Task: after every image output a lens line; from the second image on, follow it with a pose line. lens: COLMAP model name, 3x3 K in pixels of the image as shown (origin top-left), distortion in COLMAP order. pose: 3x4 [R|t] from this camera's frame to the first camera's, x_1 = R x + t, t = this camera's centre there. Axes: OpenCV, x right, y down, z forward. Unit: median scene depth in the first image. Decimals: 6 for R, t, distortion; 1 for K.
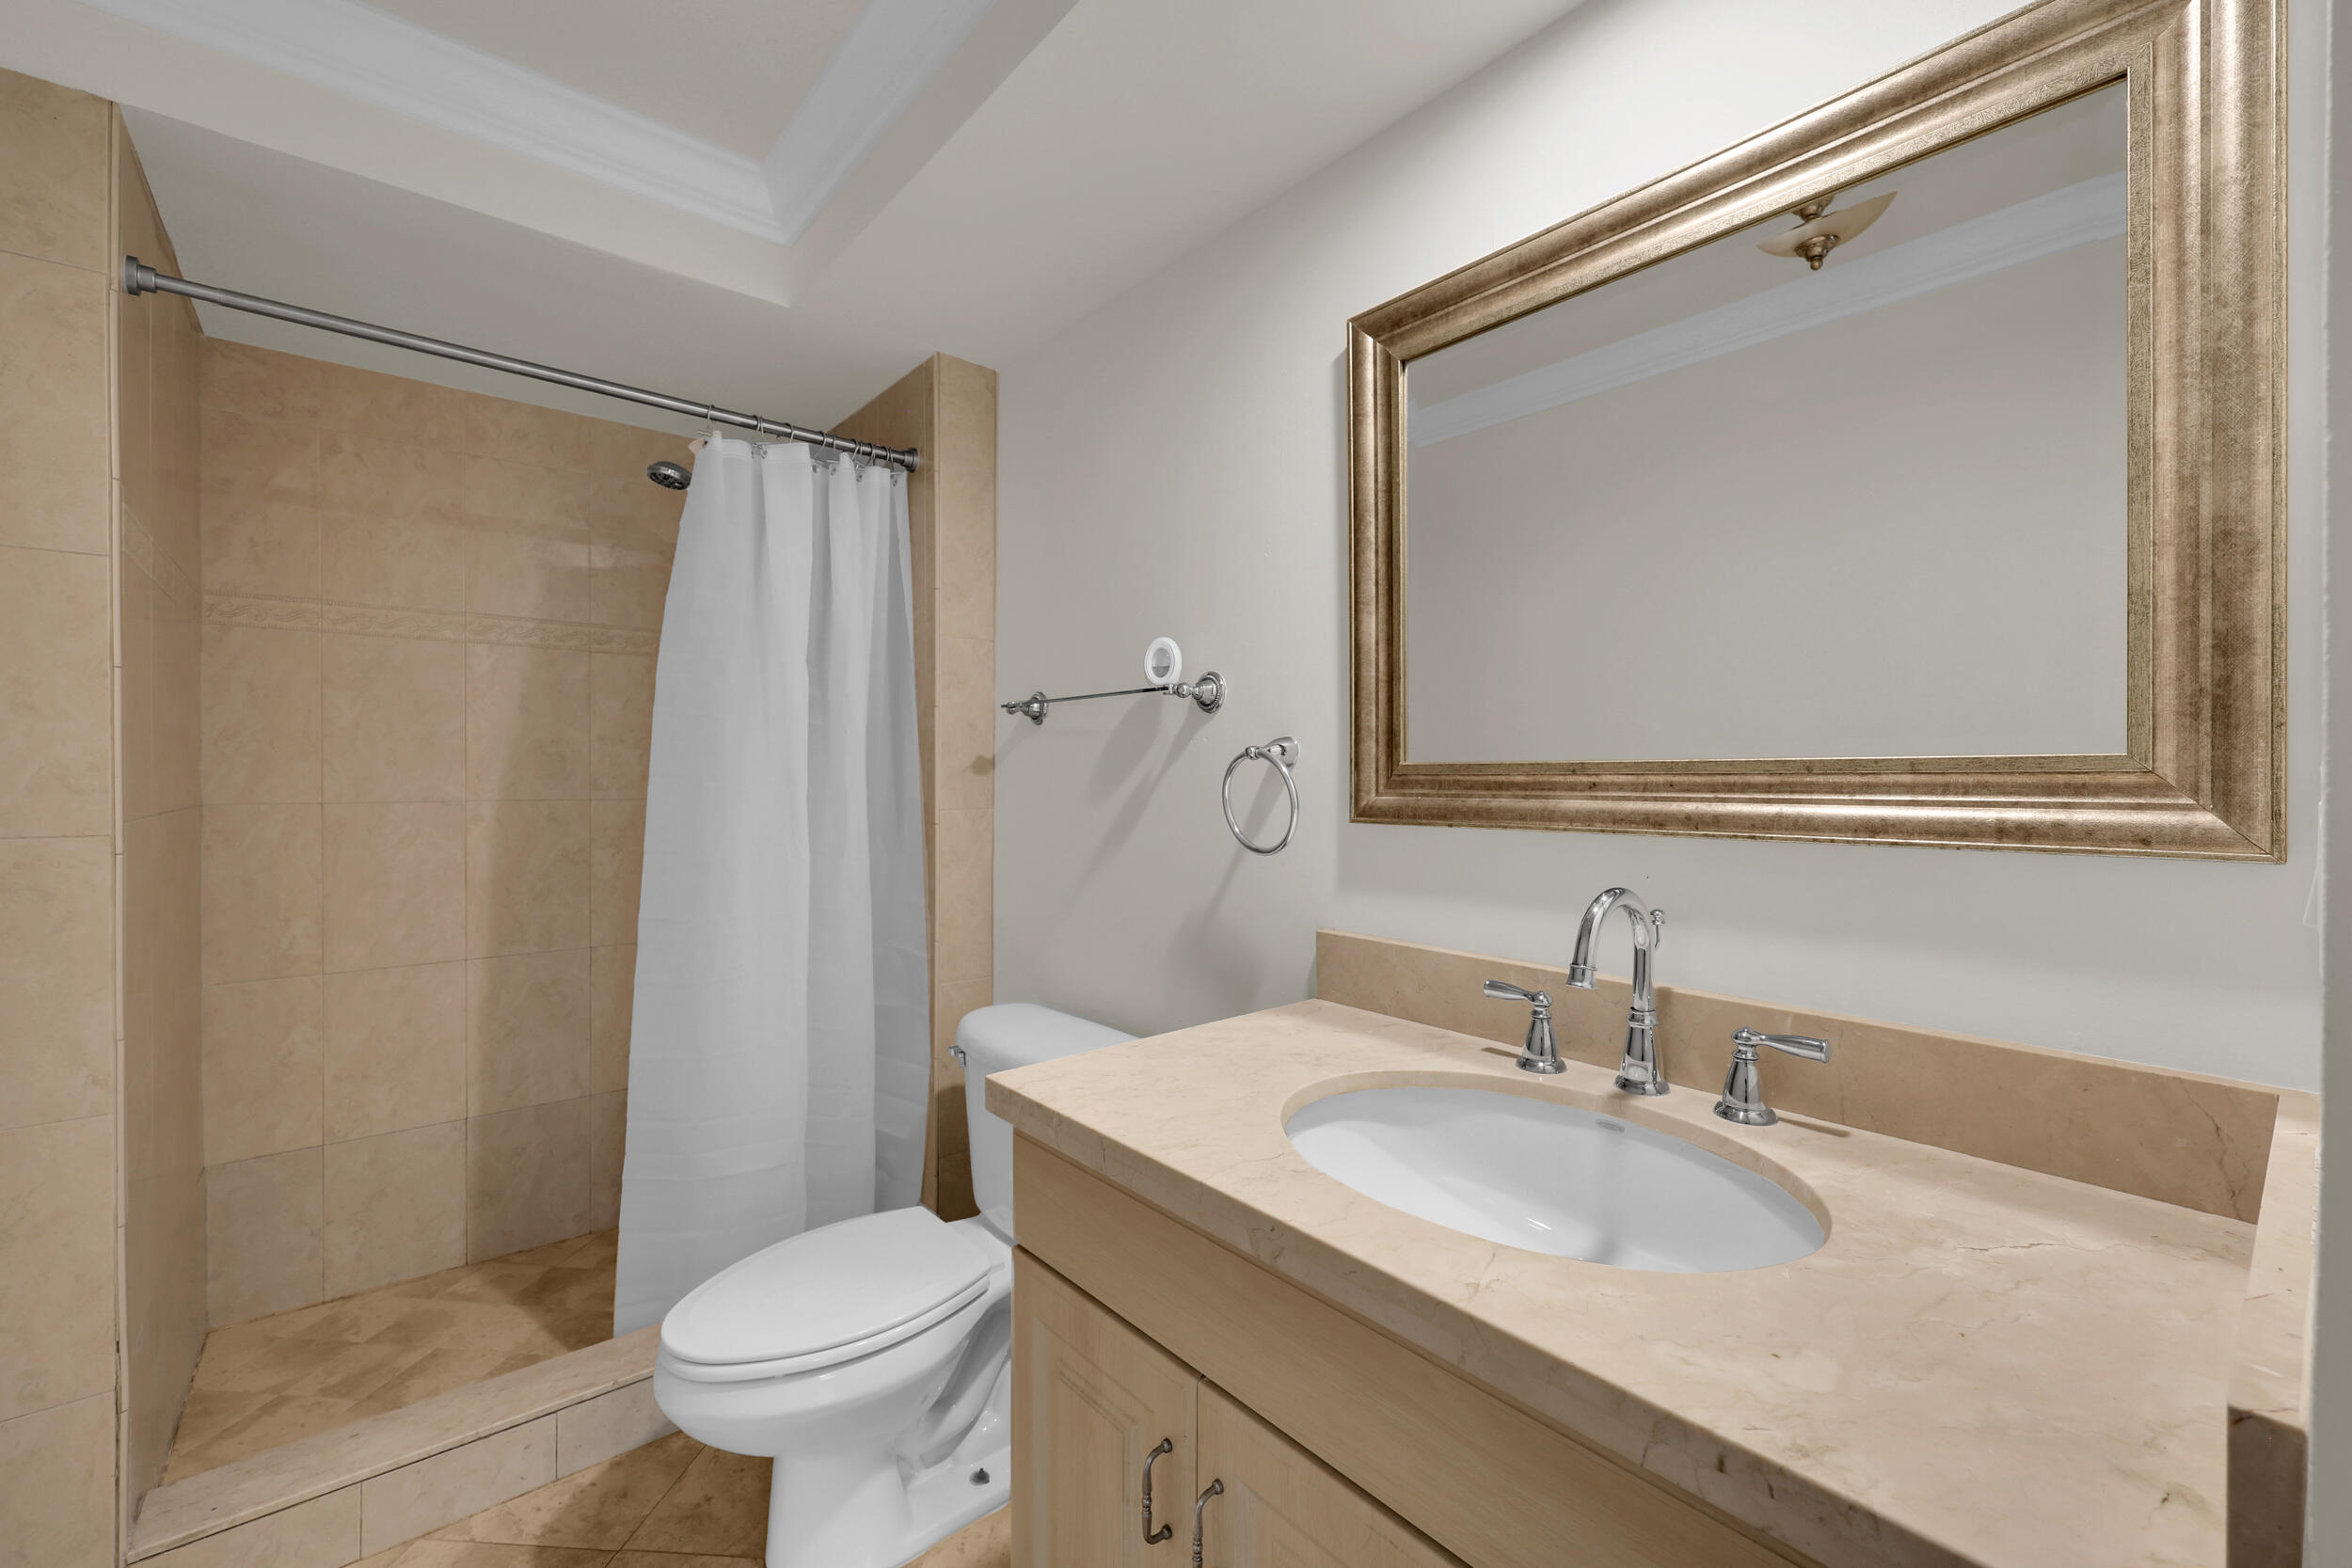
lens RADIAL K [[957.5, 0, 1172.7], [0, 957.5, 780.5], [0, 0, 1]] dist [0.001363, 0.000170]
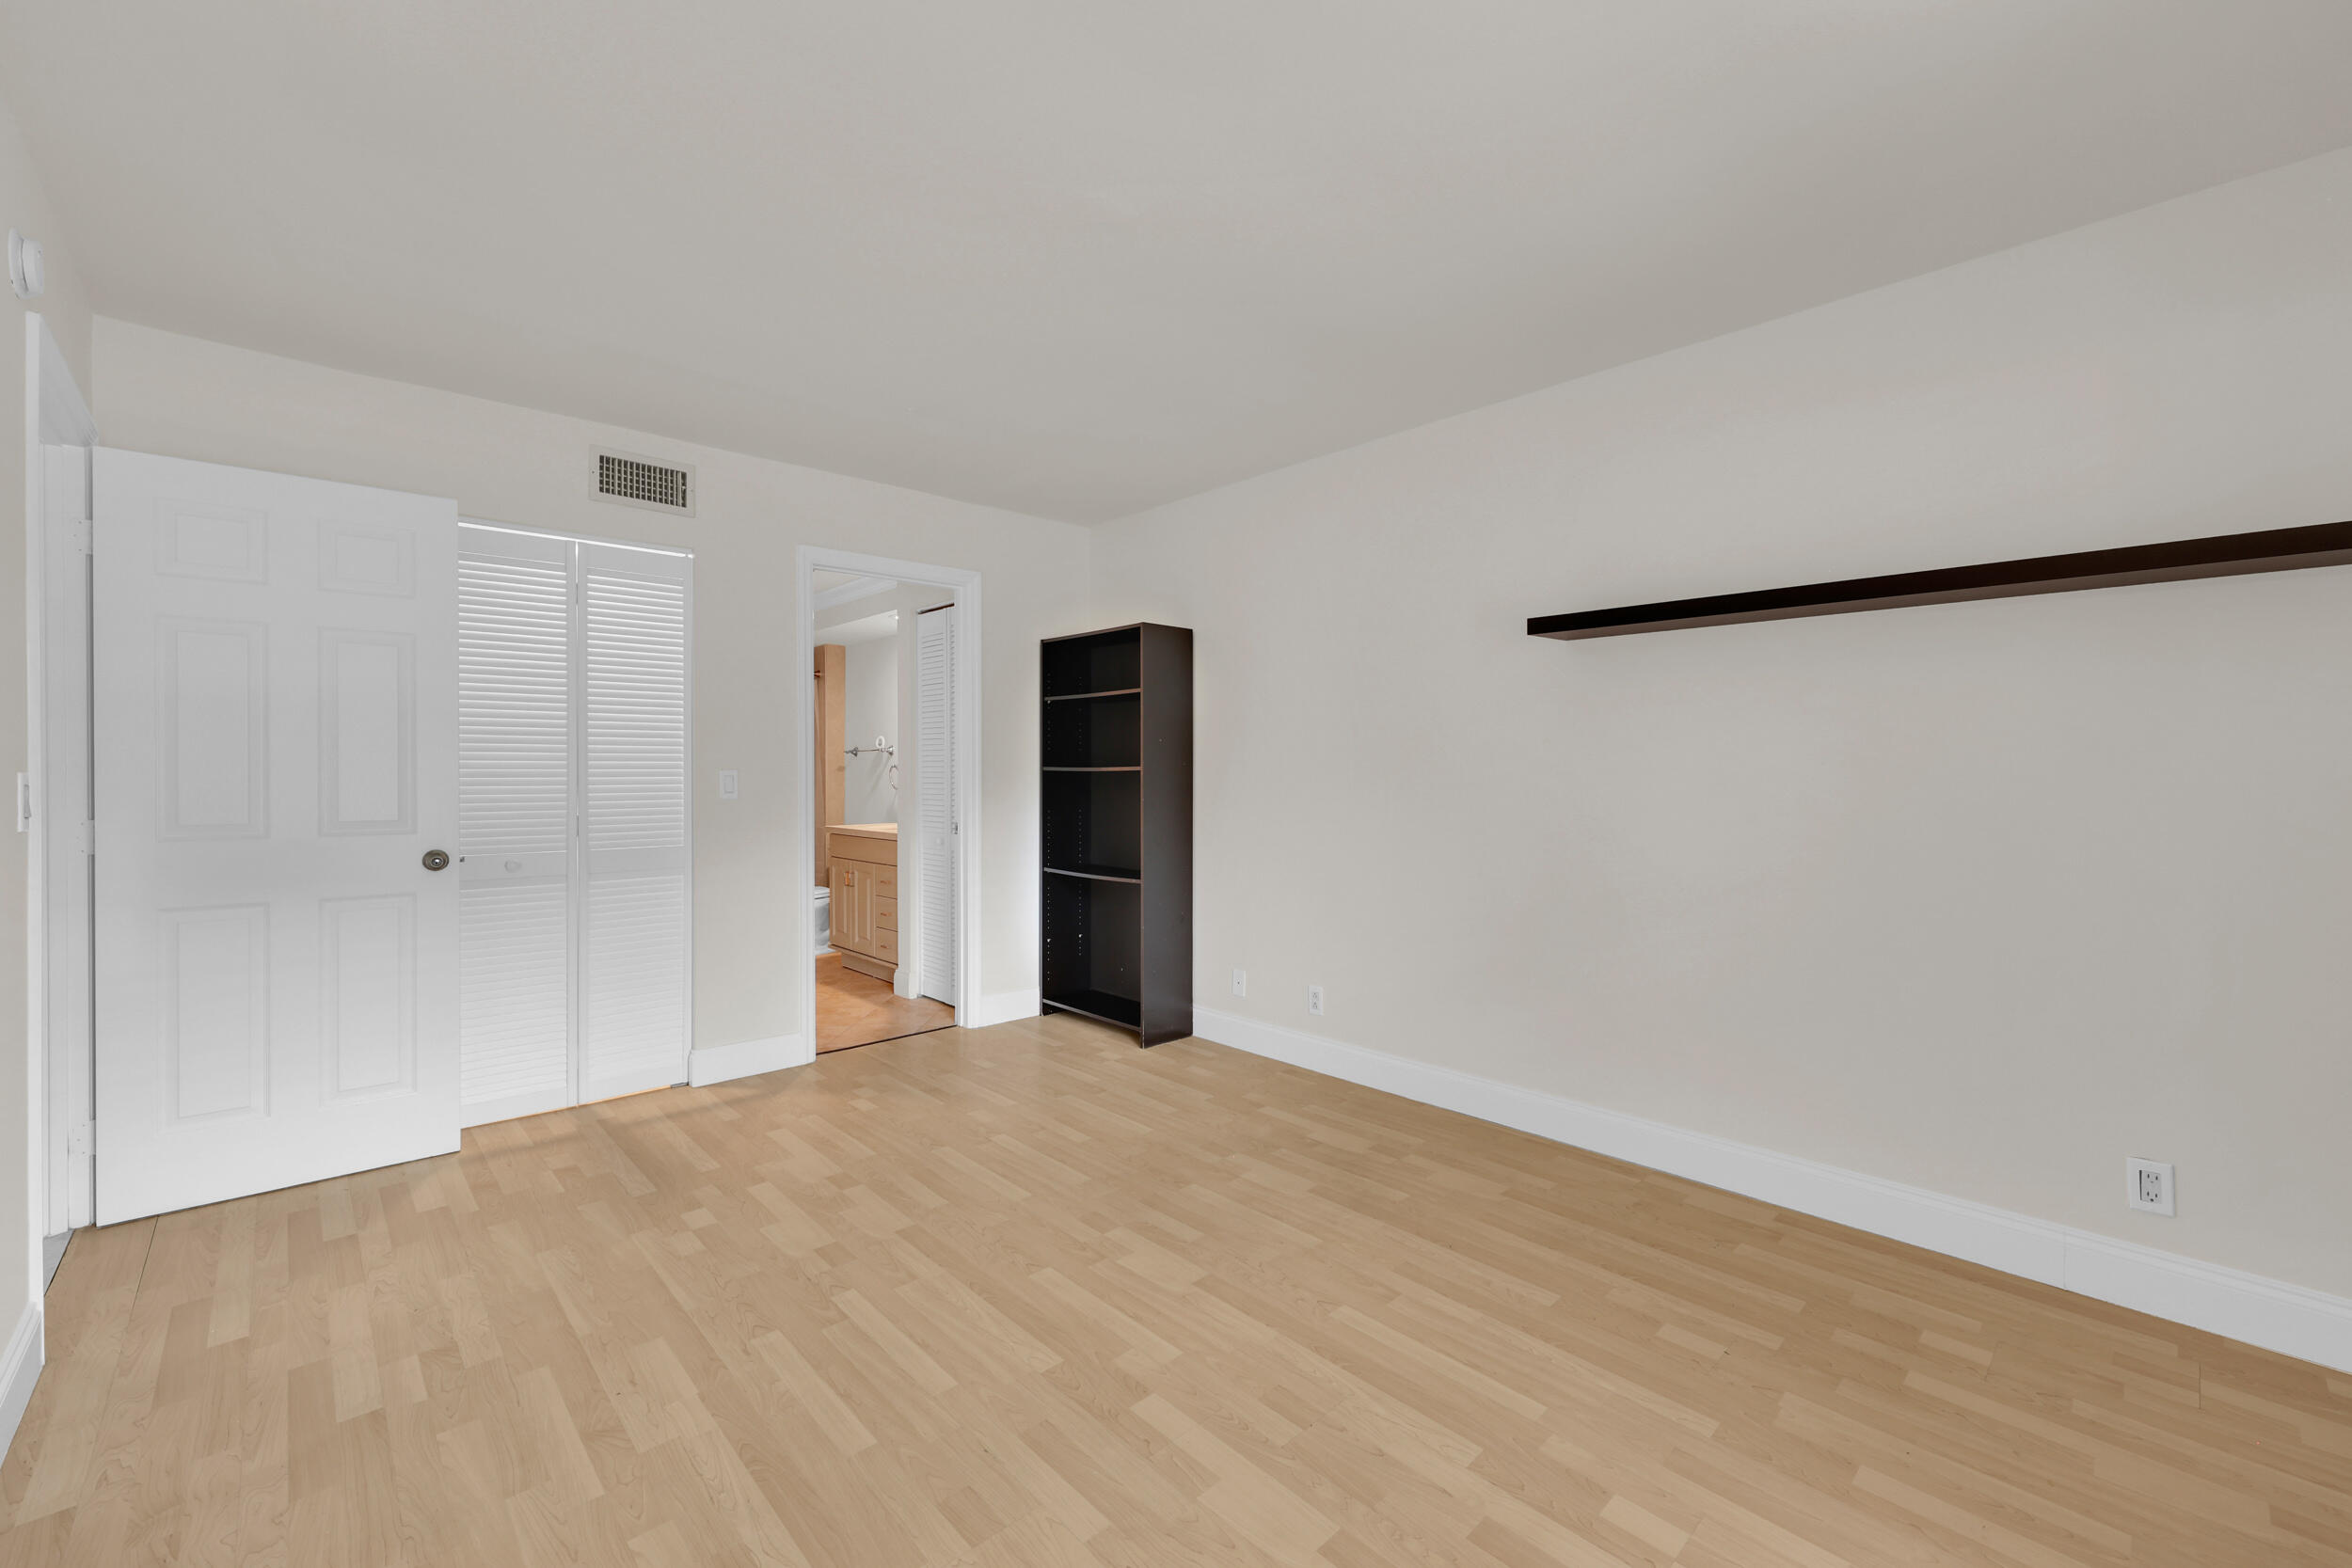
lens RADIAL K [[960.0, 0, 1158.8], [0, 960.0, 776.8], [0, 0, 1]] dist [0.001171, -0.000159]
pose [[0.999283, -0.001022, 0.037842, 0.787387], [0.001128, 0.999995, -0.002791, 0.021588], [-0.037839, 0.002832, 0.999280, -2.386798]]
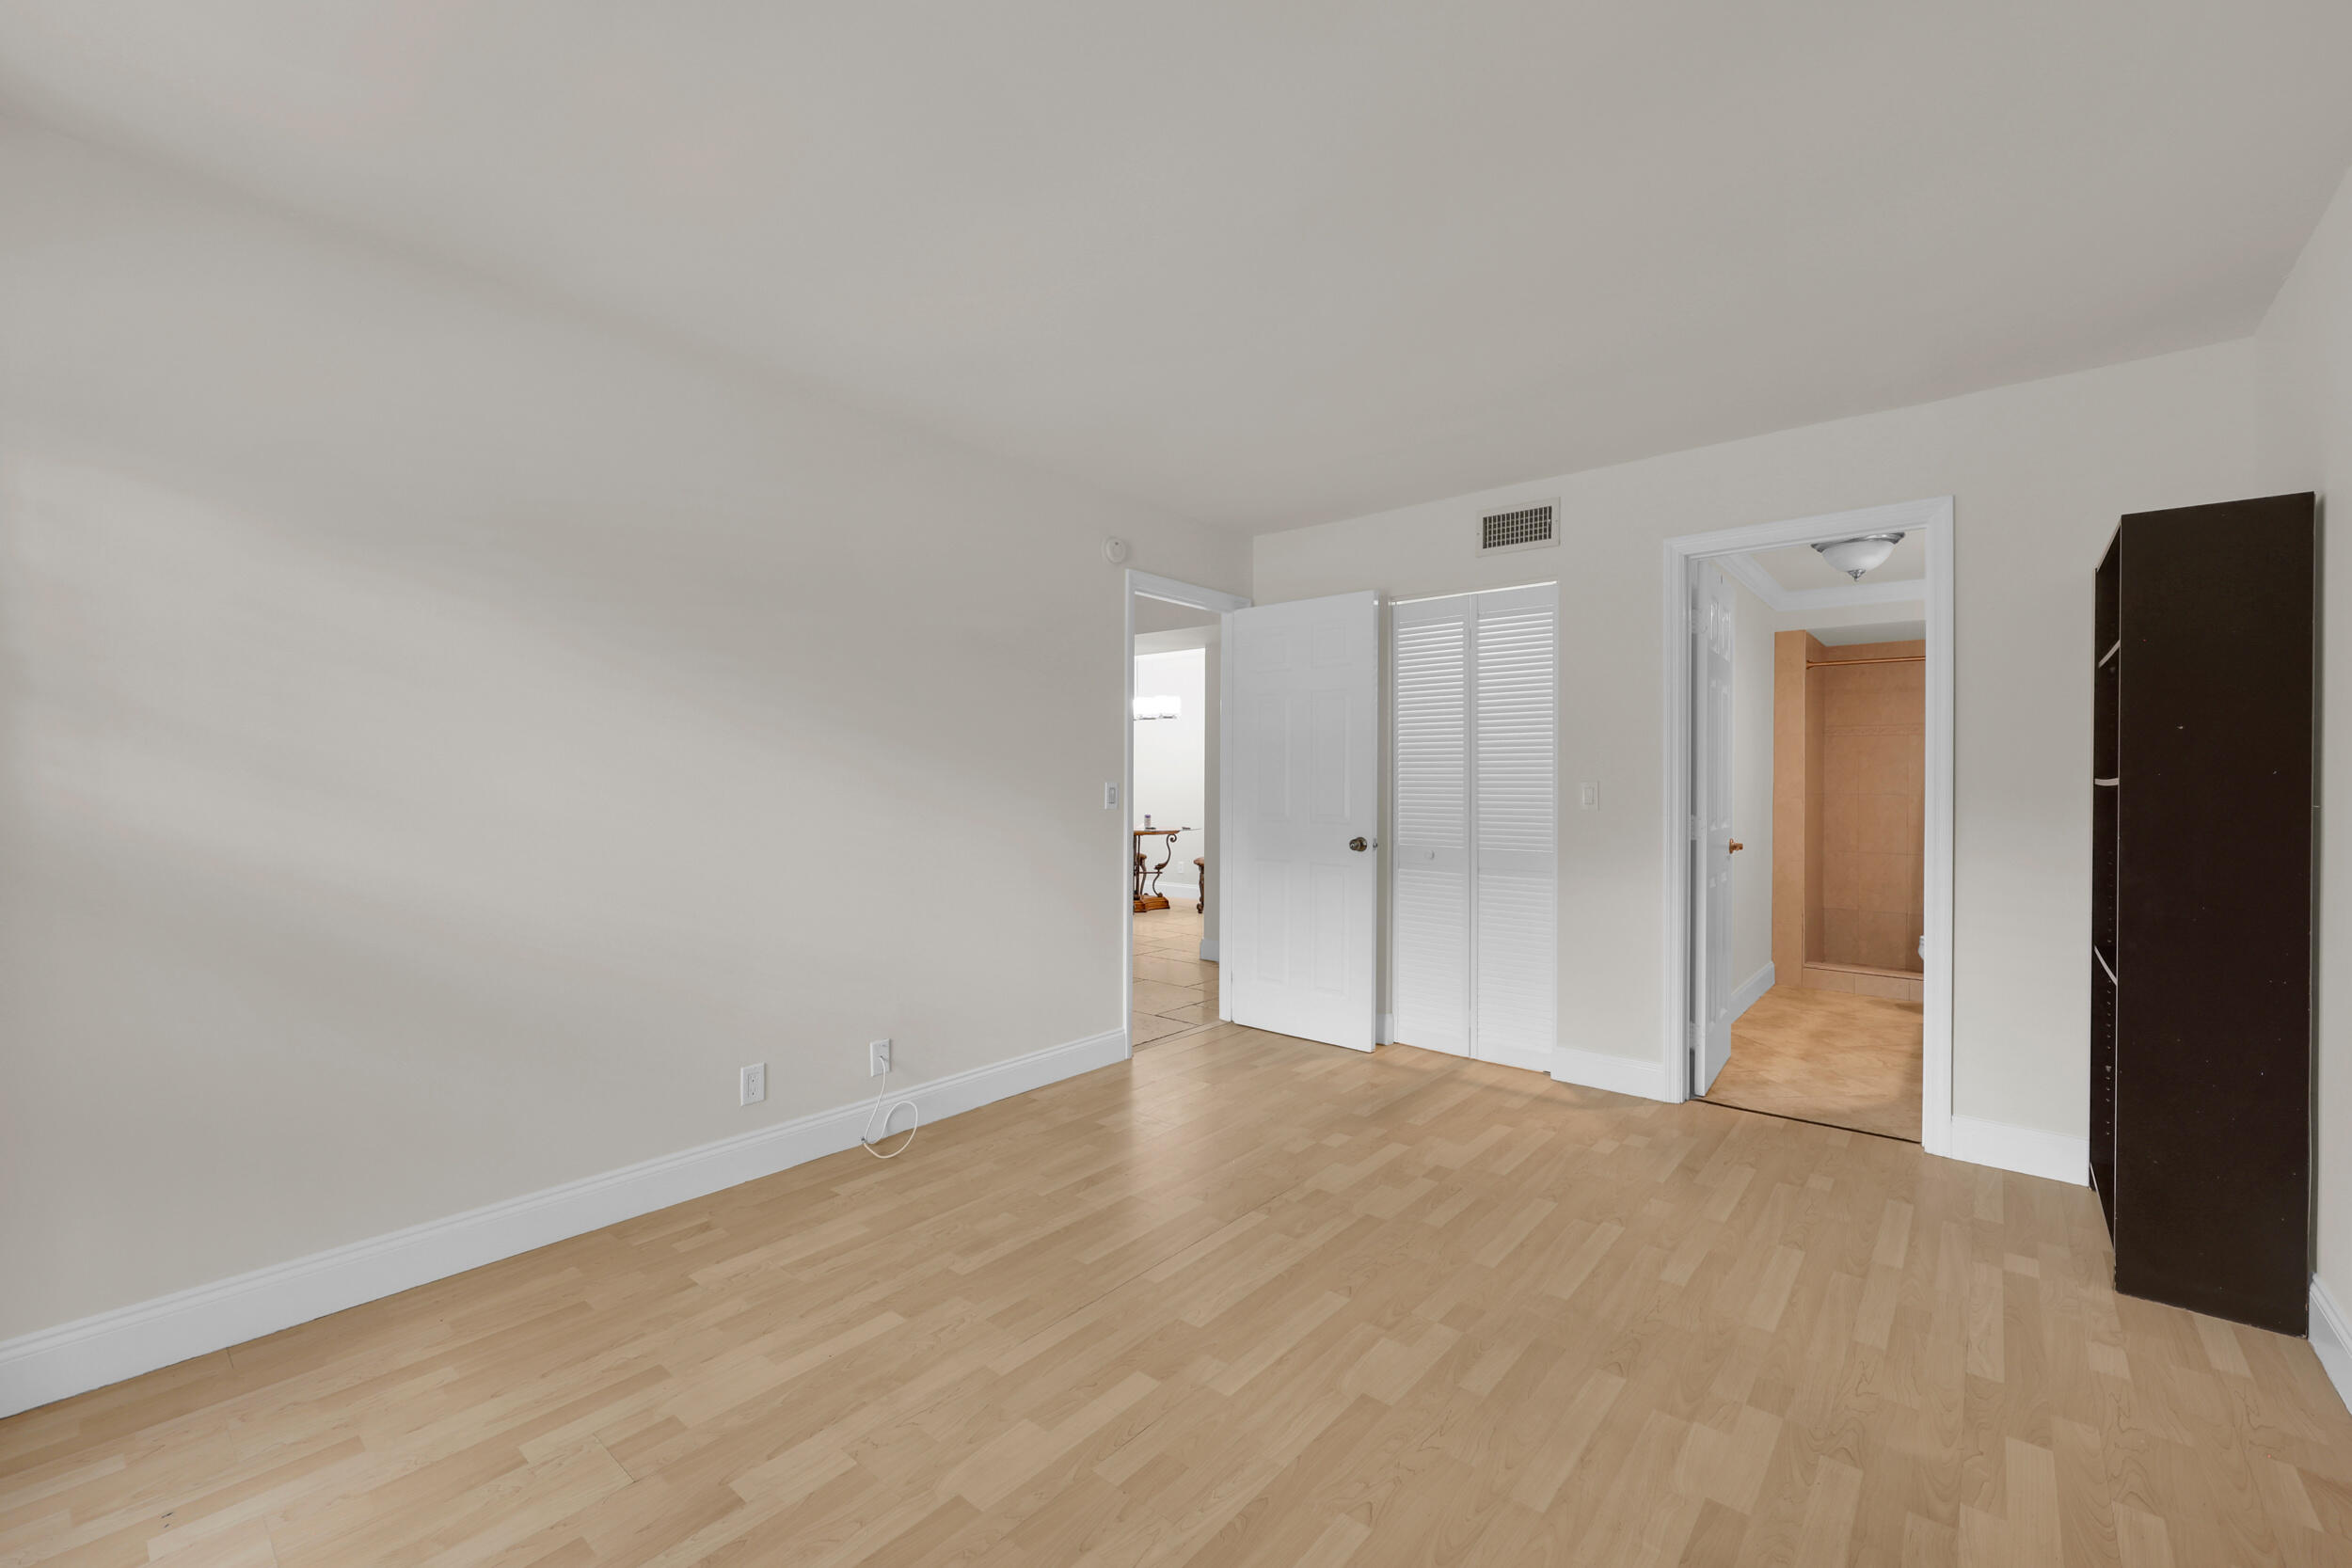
lens RADIAL K [[957.5, 0, 1172.7], [0, 957.5, 780.5], [0, 0, 1]] dist [0.001363, 0.000170]
pose [[0.158448, -0.001408, -0.987366, 1.757309], [-0.010743, 0.999937, -0.003150, 0.014435], [0.987309, 0.011107, 0.158423, -1.612606]]
